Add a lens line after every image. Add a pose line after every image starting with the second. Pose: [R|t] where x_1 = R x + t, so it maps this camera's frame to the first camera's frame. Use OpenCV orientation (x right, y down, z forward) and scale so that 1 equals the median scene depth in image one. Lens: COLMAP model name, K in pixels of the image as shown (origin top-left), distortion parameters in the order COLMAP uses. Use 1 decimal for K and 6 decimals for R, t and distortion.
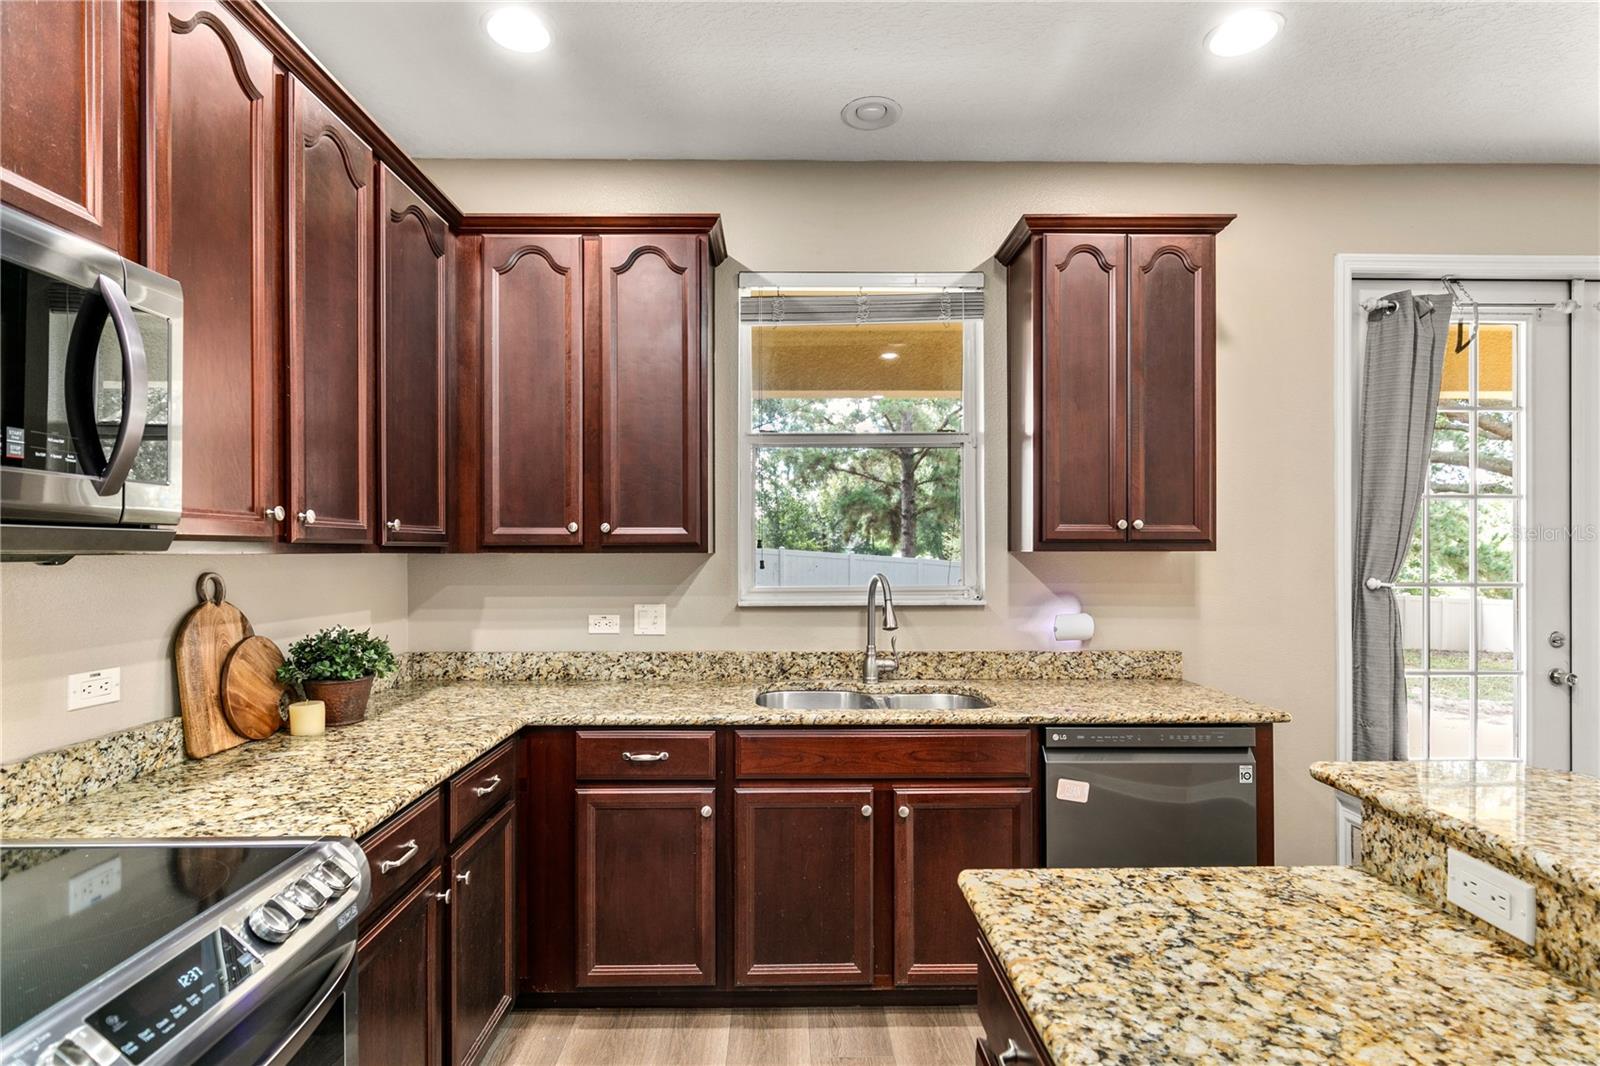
lens RADIAL K [[787.7, 0, 797.9], [0, 787.7, 551.1], [0, 0, 1]] dist [-0.001438, 0.000551]
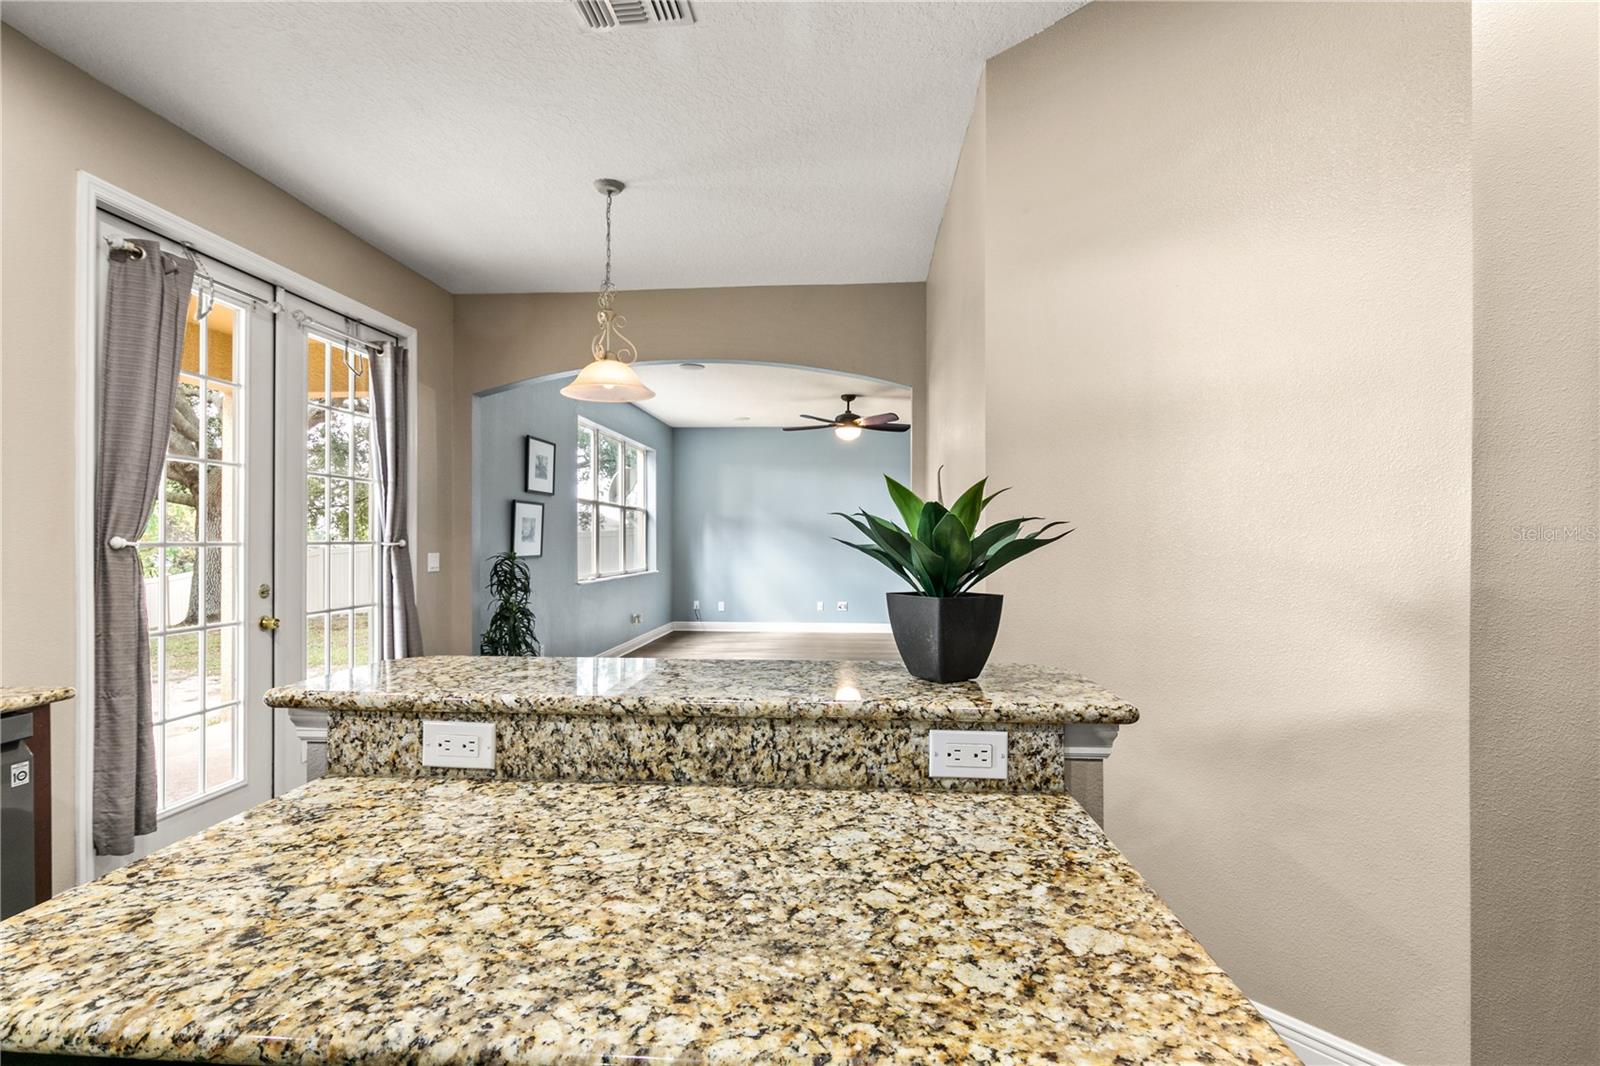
lens RADIAL K [[779.4, 0, 781.3], [0, 779.4, 536.7], [0, 0, 1]] dist [0.001322, 0.000554]
pose [[0.108364, 0.002465, 0.994108, -0.266701], [0.000070, 0.999997, -0.002487, 0.096836], [-0.994111, 0.000339, 0.108363, 0.318733]]
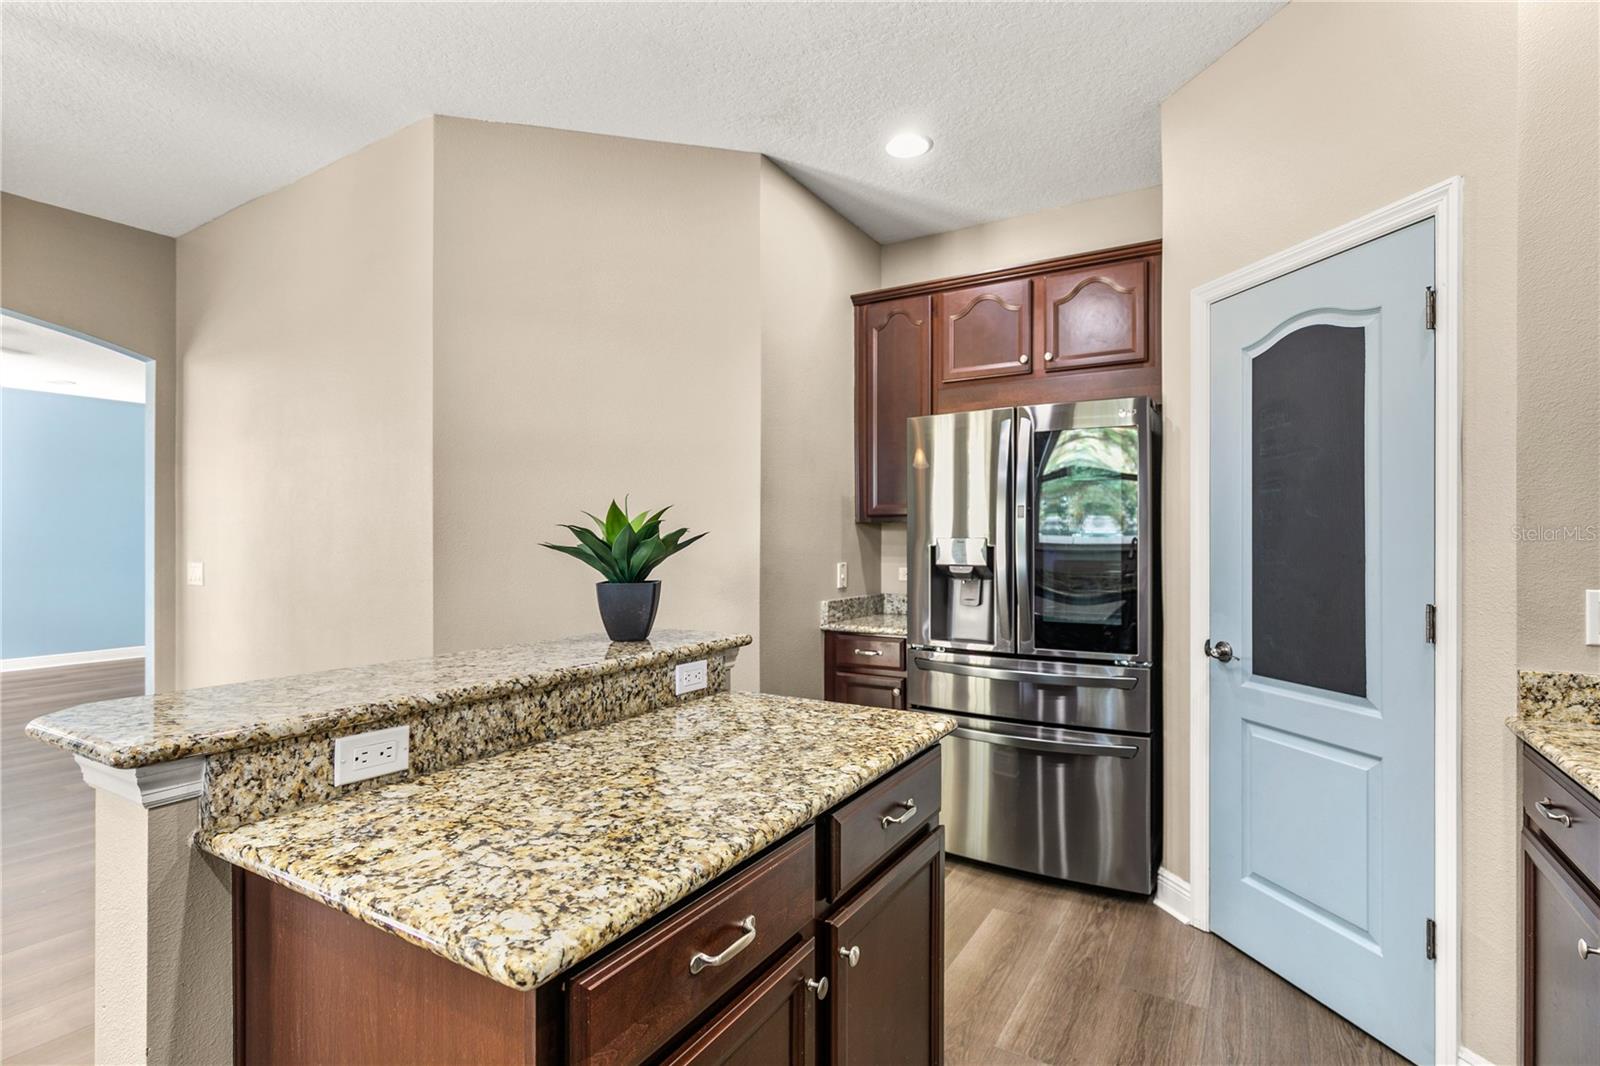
lens RADIAL K [[787.7, 0, 797.9], [0, 787.7, 551.1], [0, 0, 1]] dist [-0.001438, 0.000551]
pose [[-0.845757, -0.005420, 0.533541, -0.307709], [0.001763, 0.999915, 0.012952, 0.090628], [-0.533565, 0.011895, -0.845675, 1.506847]]
